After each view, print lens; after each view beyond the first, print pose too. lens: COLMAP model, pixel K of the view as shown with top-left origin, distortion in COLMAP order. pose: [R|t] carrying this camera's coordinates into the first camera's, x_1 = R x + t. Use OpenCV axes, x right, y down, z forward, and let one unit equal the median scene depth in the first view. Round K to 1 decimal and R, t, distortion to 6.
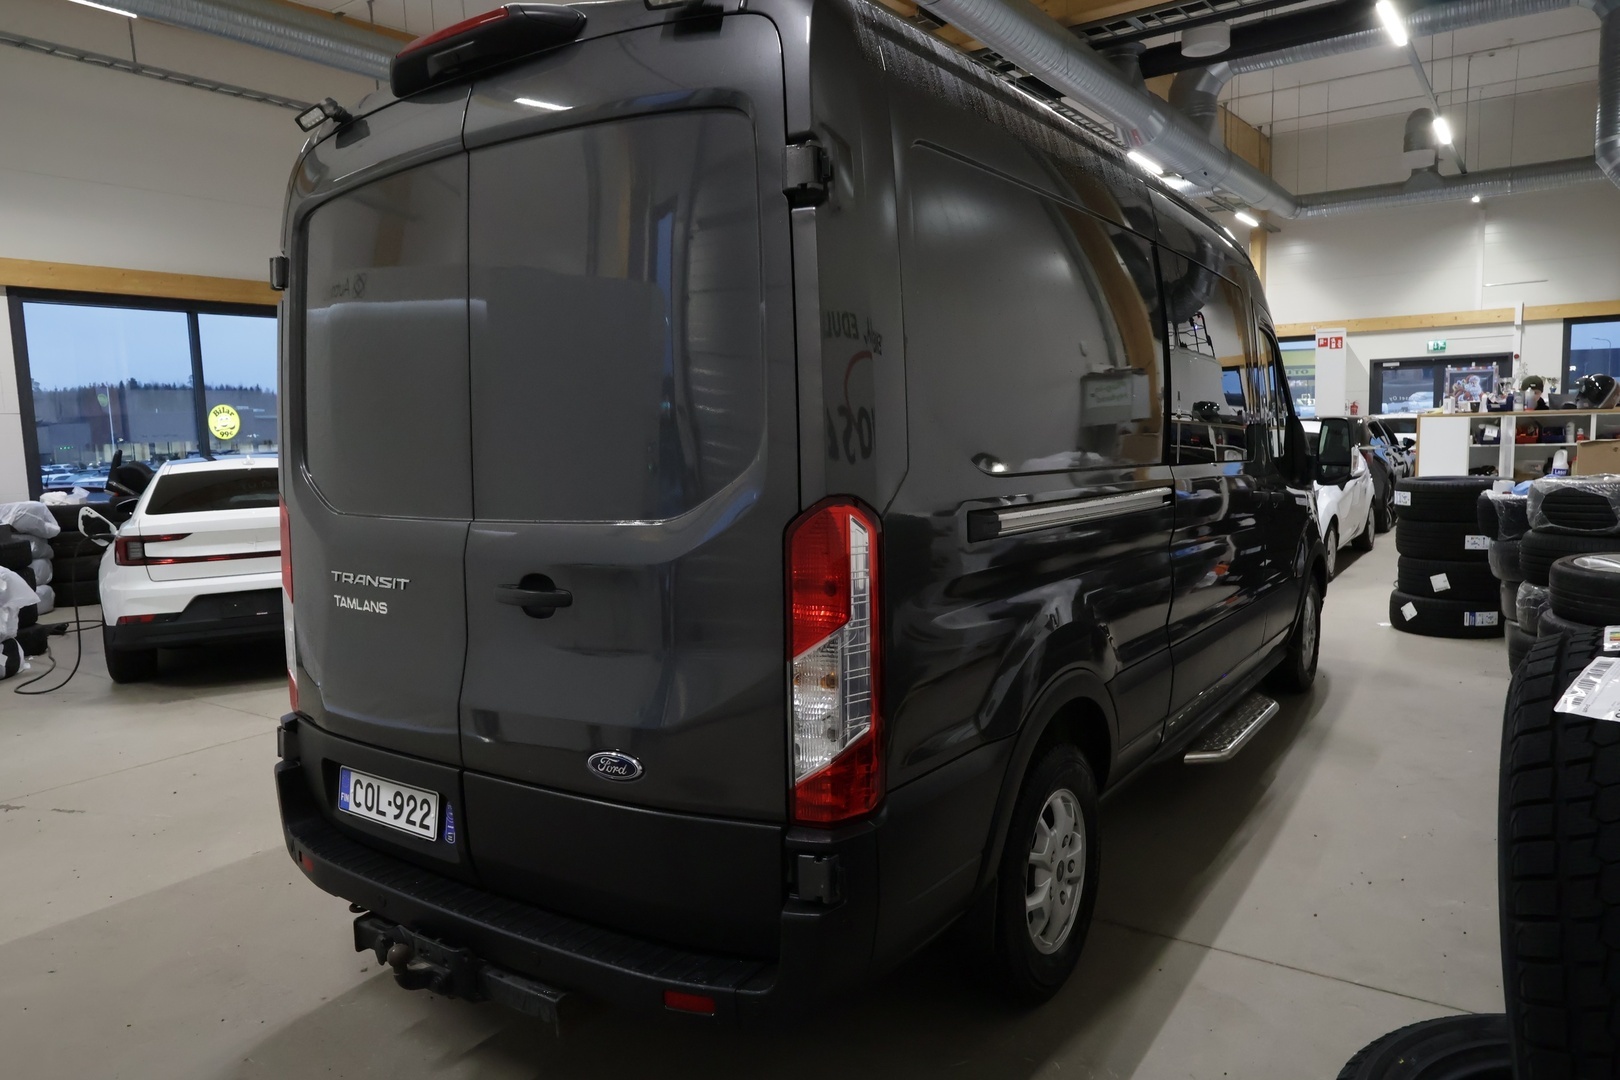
lens RADIAL K [[1093.6, 0, 822.1], [0, 1093.6, 540.4], [0, 0, 1]] dist [0.001222, 0.003463]
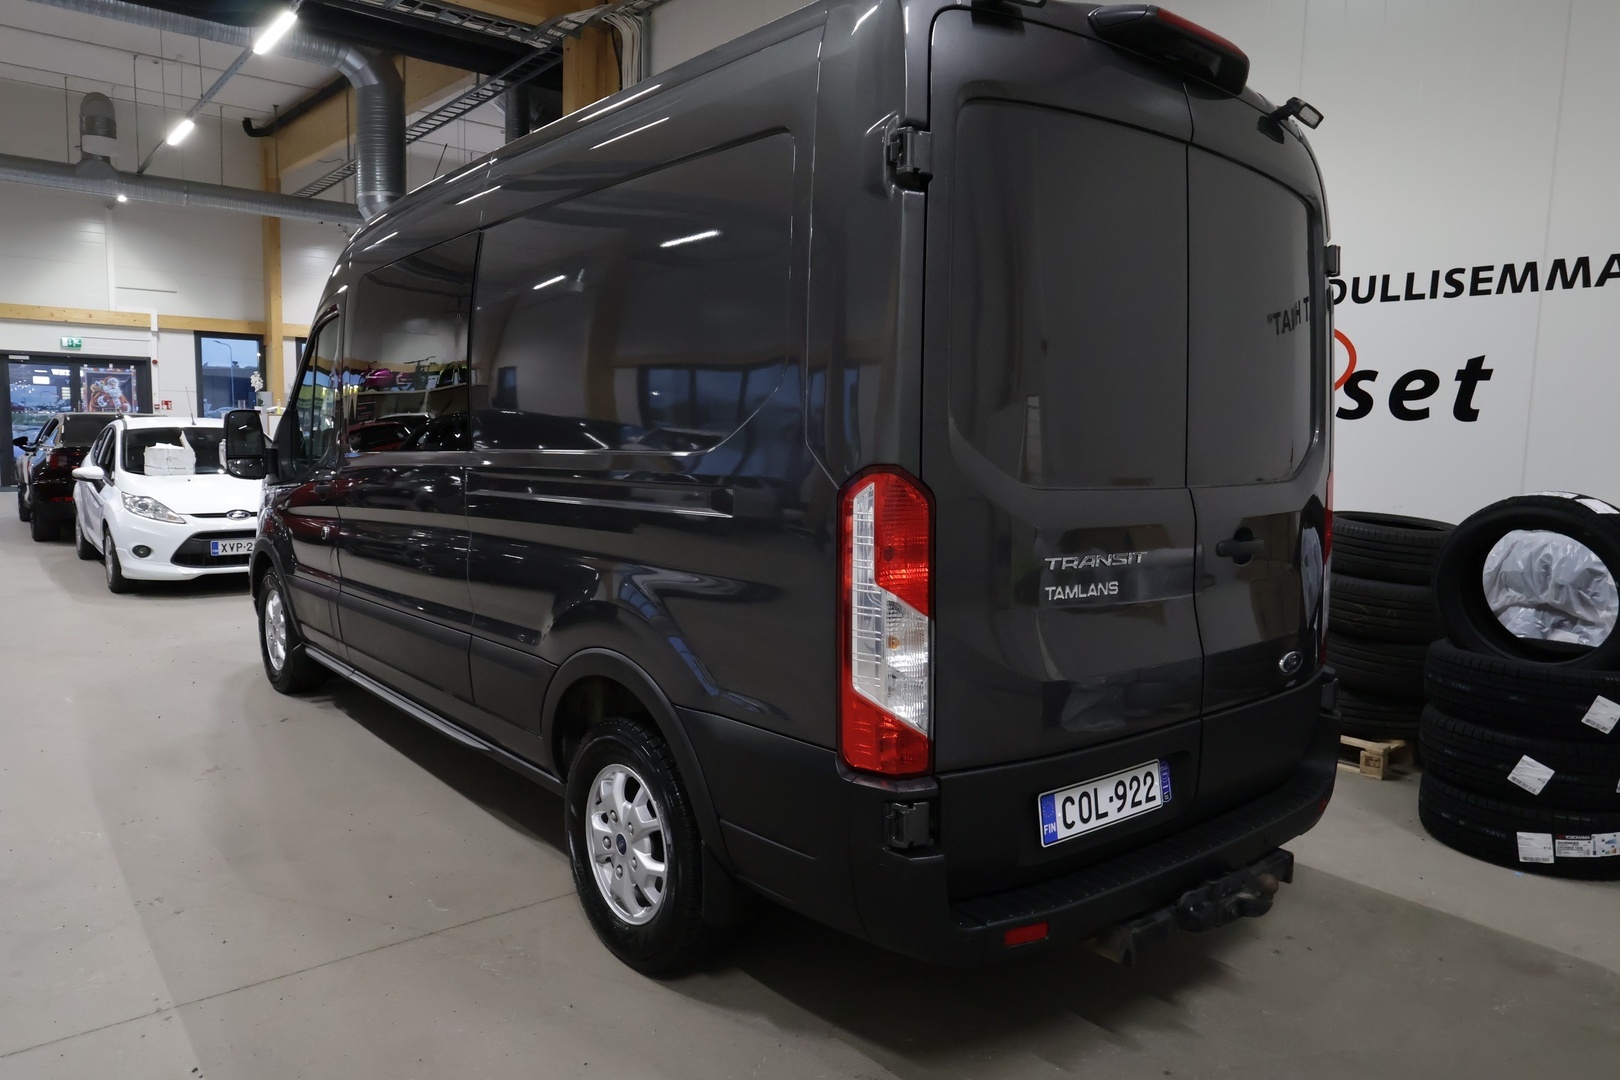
lens RADIAL K [[1093.6, 0, 819.6], [0, 1093.6, 536.2], [0, 0, 1]] dist [0.001222, 0.003463]
pose [[0.257781, -0.058695, 0.964419, -1.294345], [0.070495, 0.996635, 0.041813, -0.036132], [-0.963628, 0.057208, 0.261052, 0.951916]]
